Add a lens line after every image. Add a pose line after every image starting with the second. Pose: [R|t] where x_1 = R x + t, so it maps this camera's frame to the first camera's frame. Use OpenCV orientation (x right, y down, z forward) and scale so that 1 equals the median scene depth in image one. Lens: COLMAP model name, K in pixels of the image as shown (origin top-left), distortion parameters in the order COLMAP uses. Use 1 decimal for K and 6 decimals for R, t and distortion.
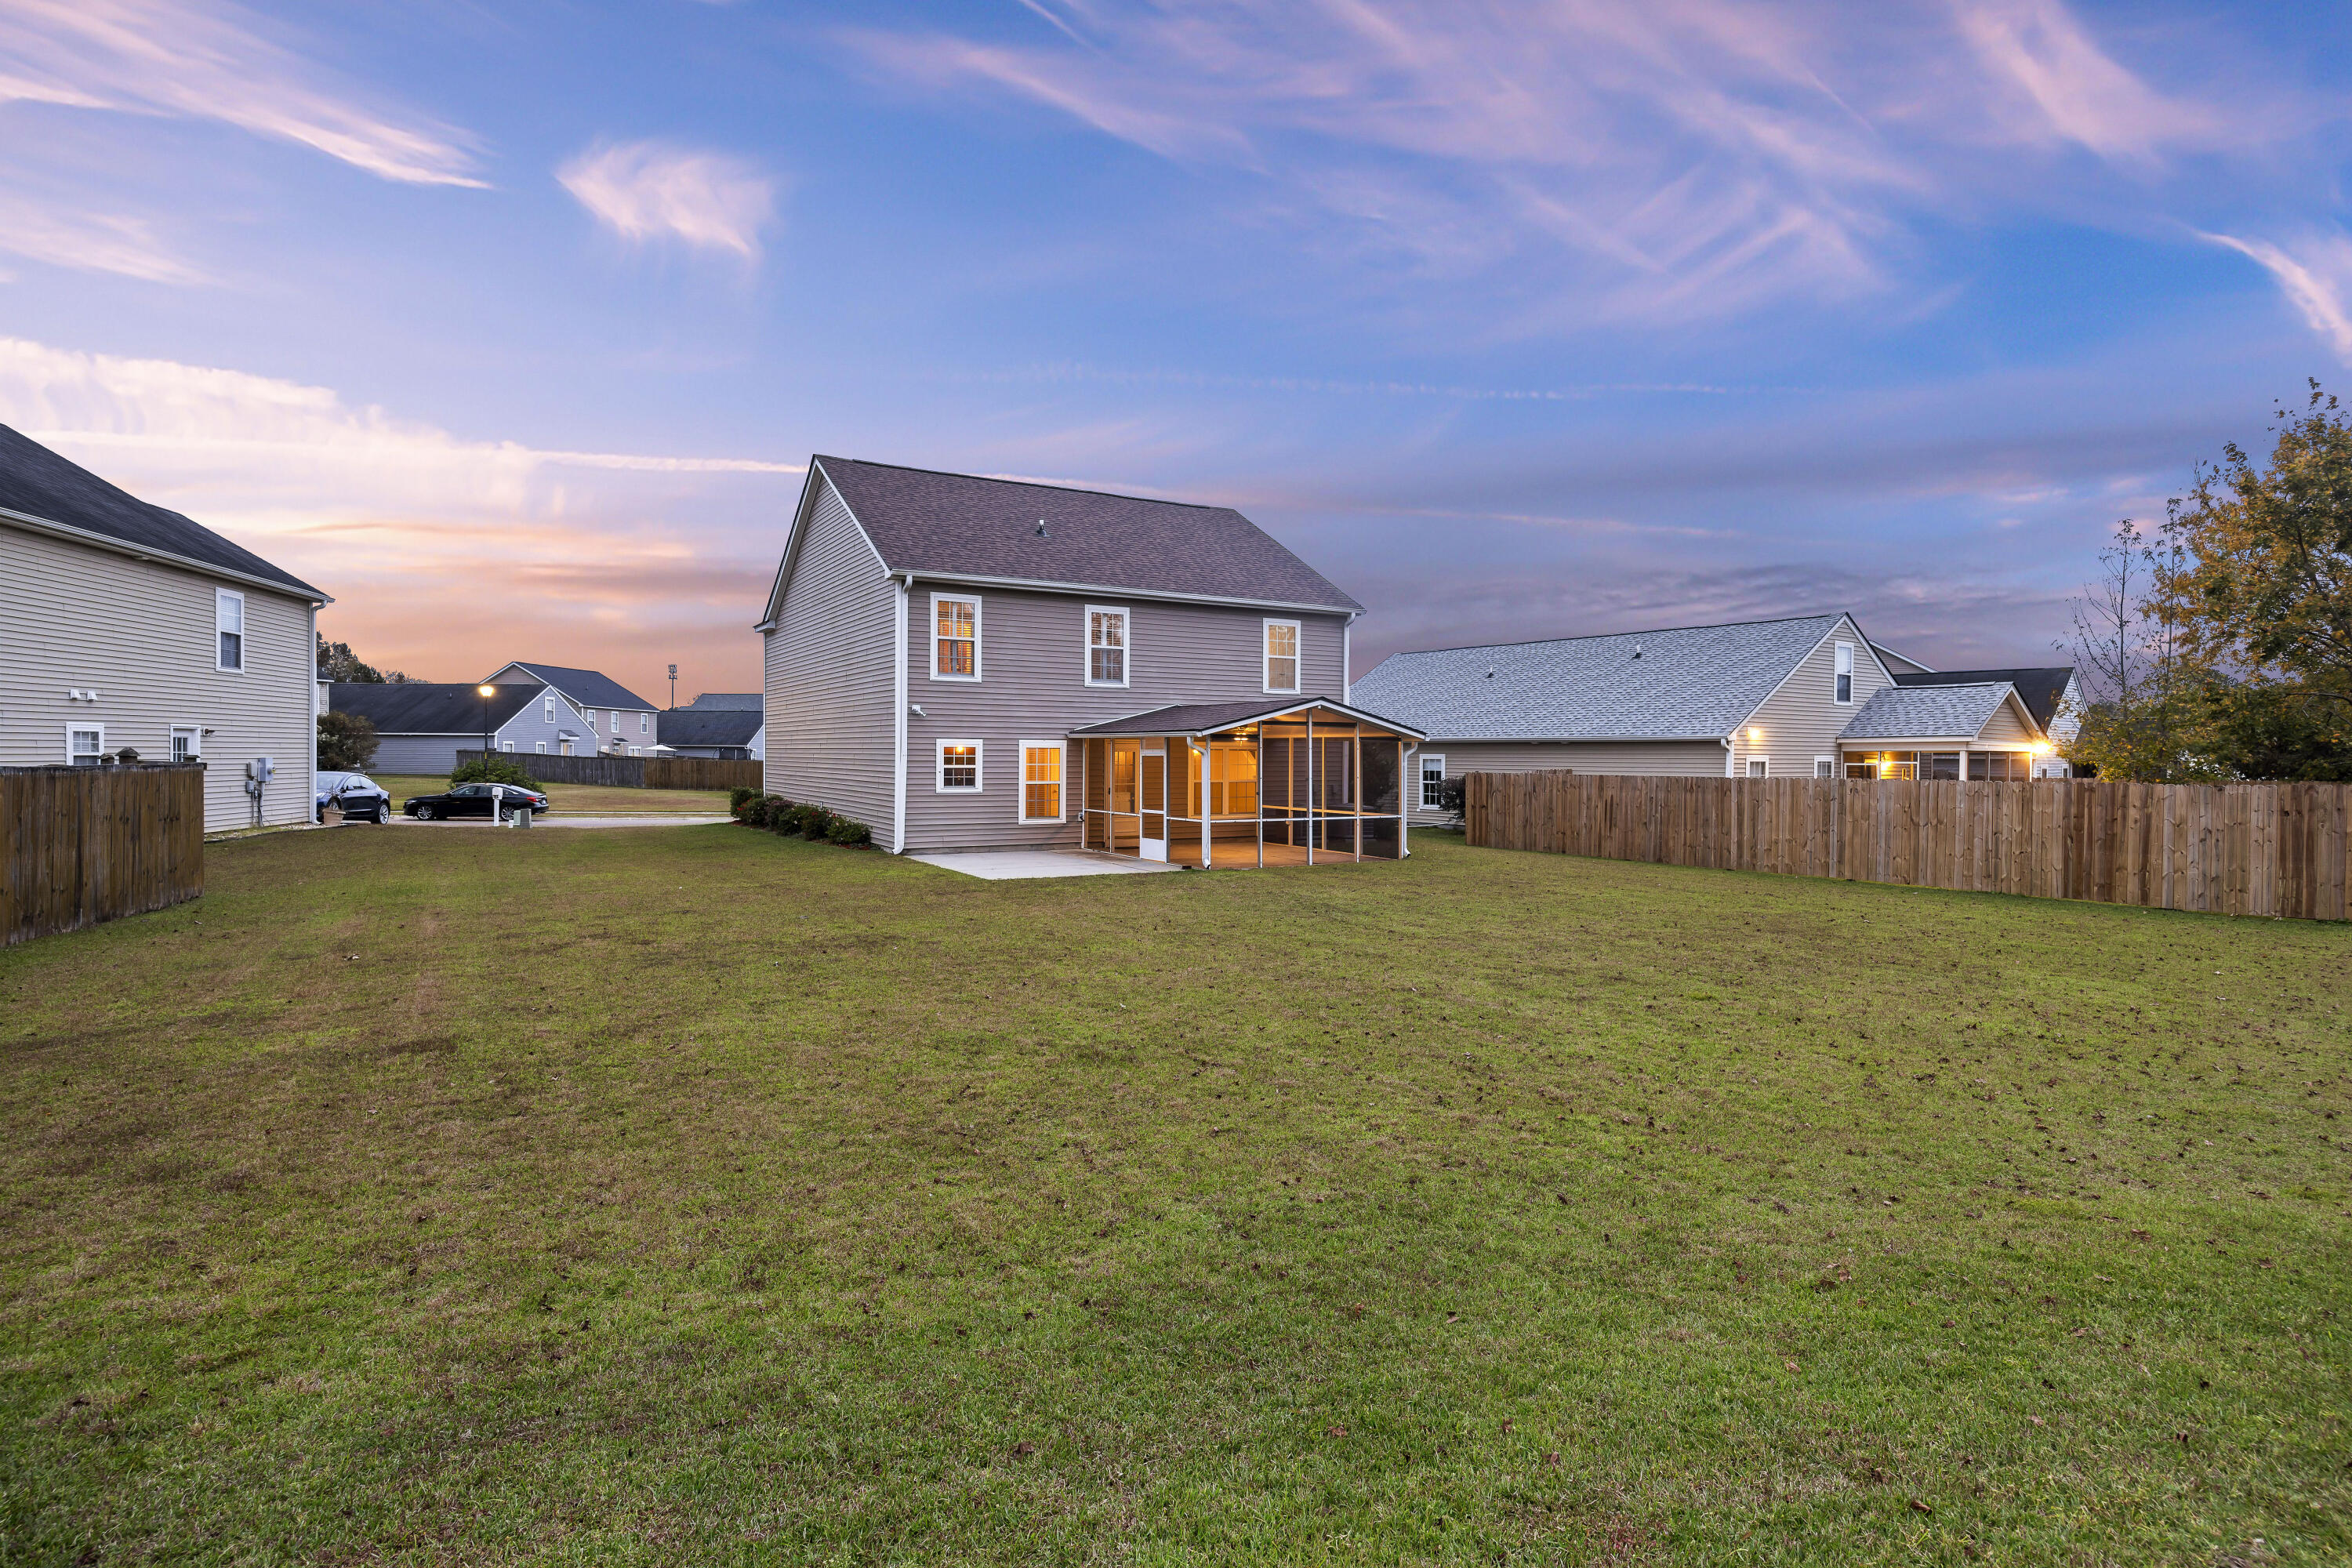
lens RADIAL K [[1213.8, 0, 1175.1], [0, 1213.8, 755.1], [0, 0, 1]] dist [-0.001944, -0.000156]
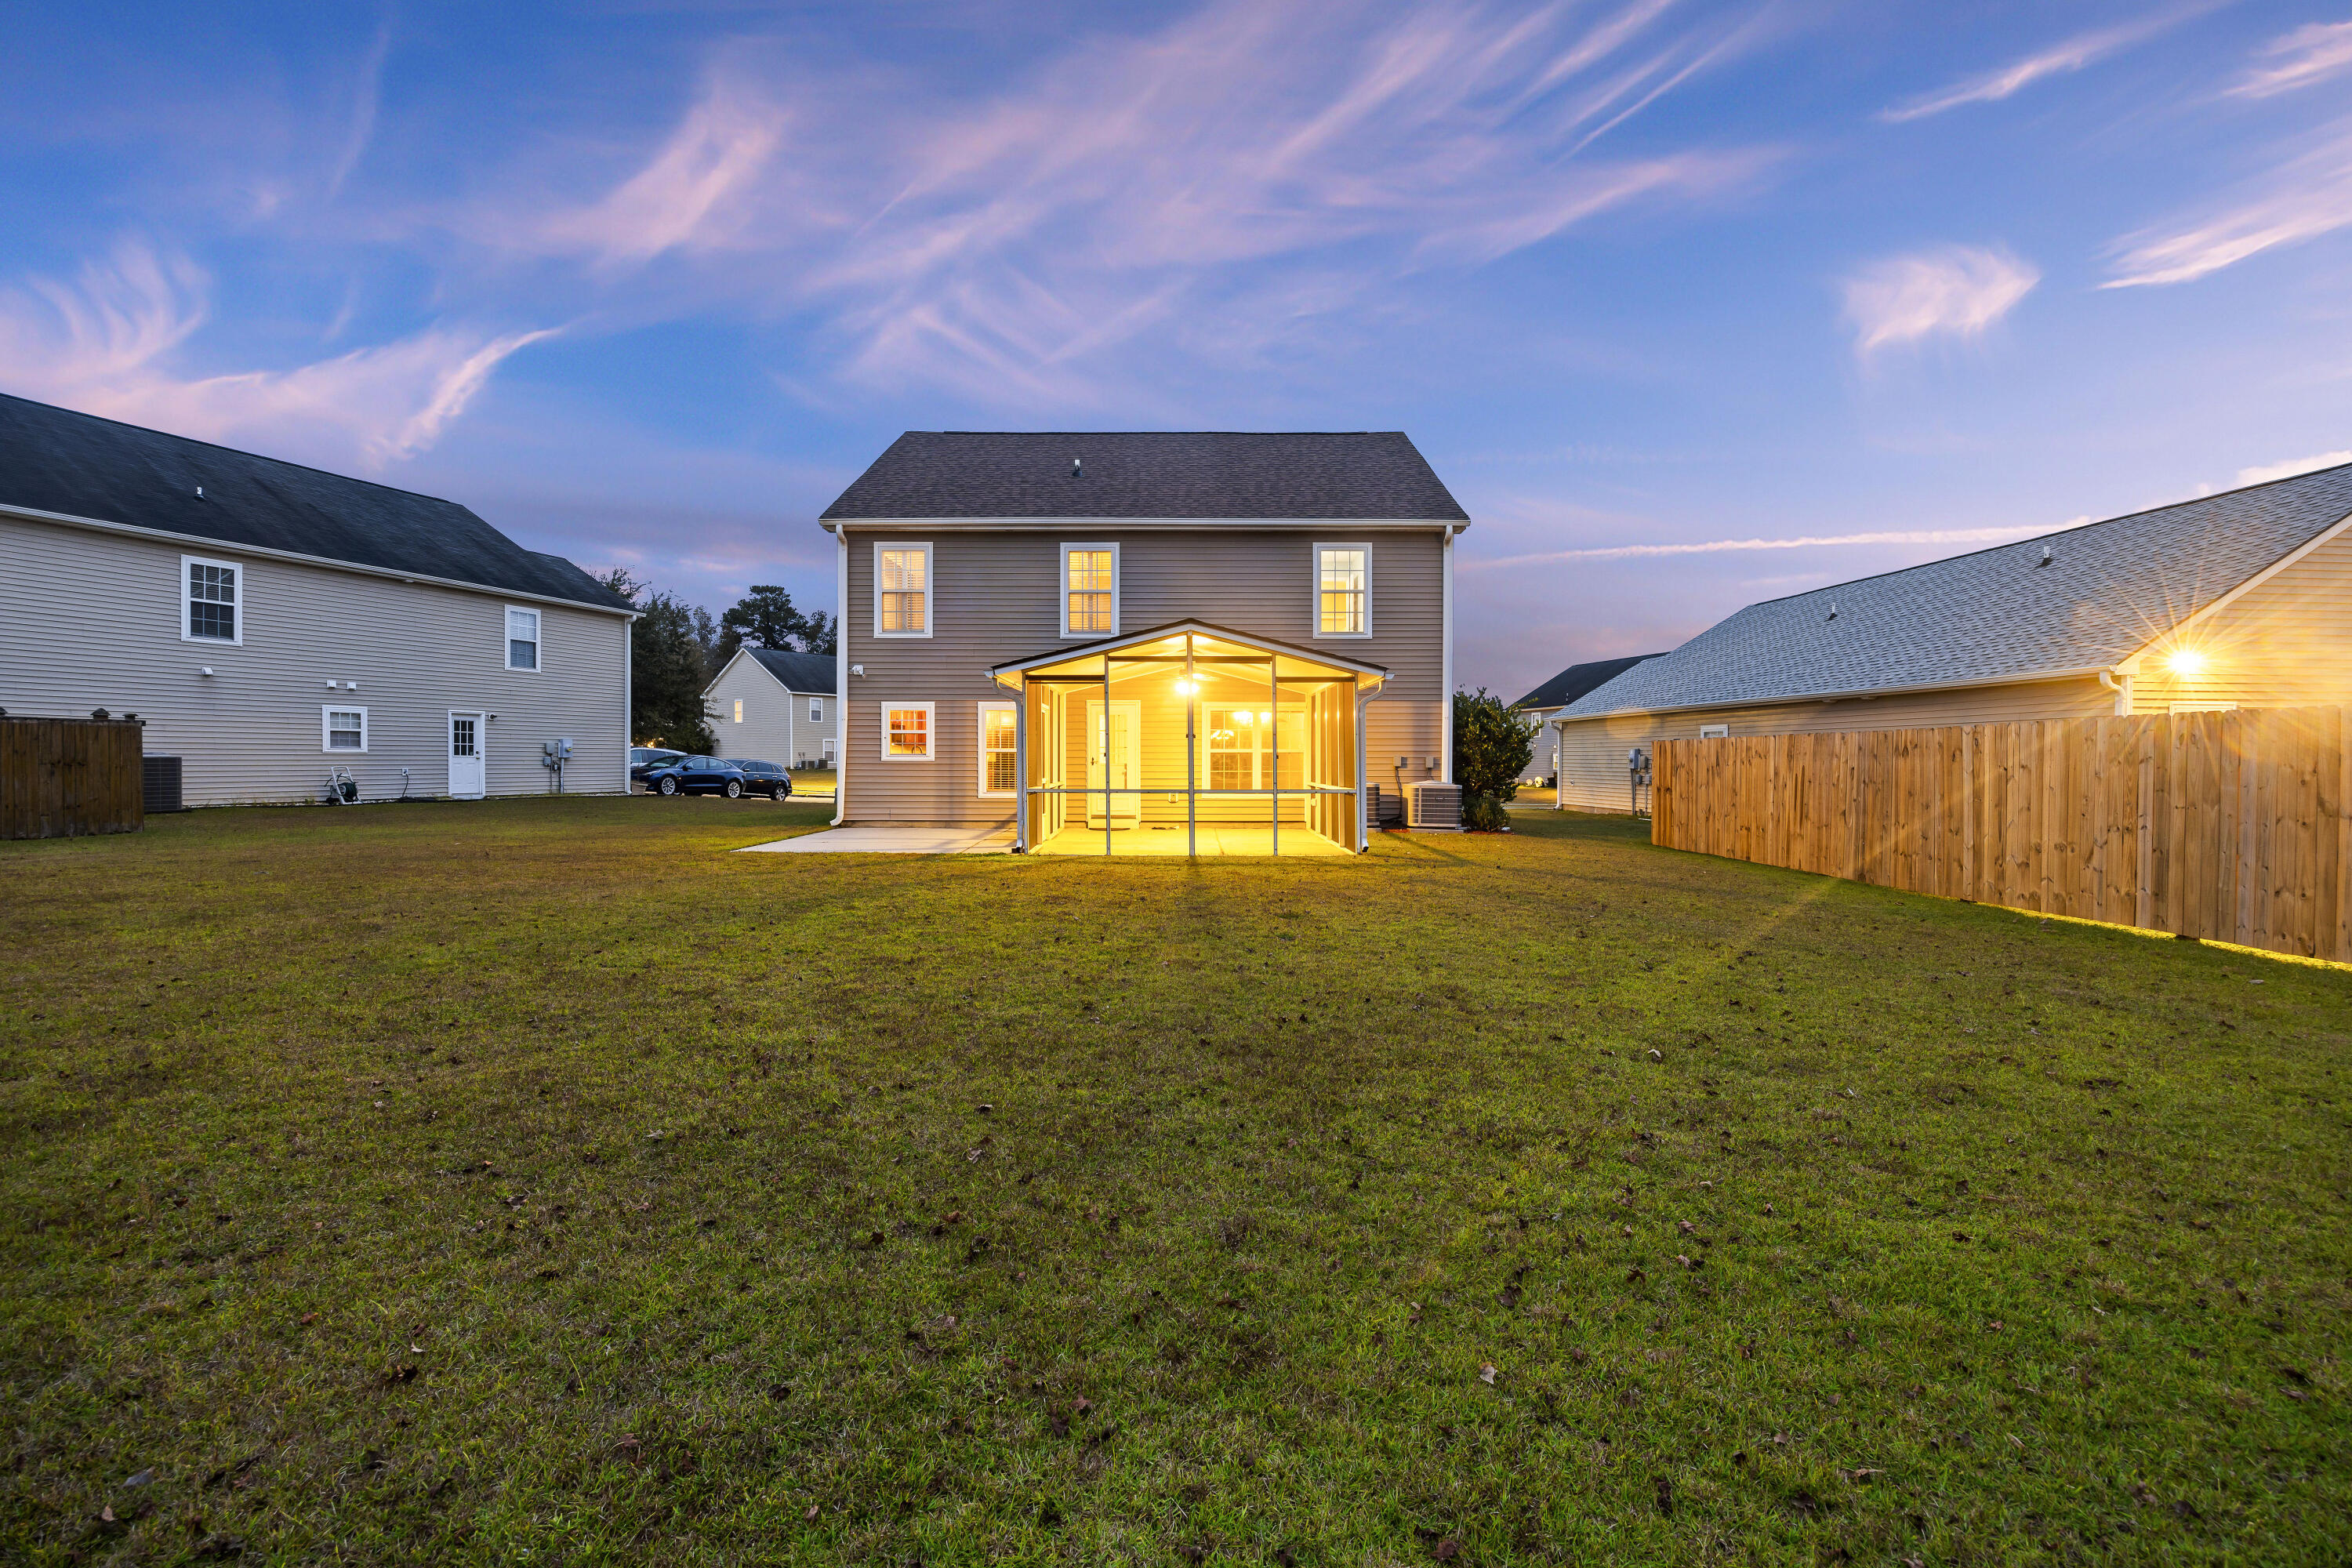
lens RADIAL K [[1041.0, 0, 1176.0], [0, 1041.0, 784.0], [0, 0, 1]] dist [-0.001770, -0.000095]
pose [[0.855676, 0.006906, -0.517466, 0.404882], [0.002240, 0.999852, 0.017049, 0.035862], [0.517507, -0.015747, 0.855534, 0.438928]]
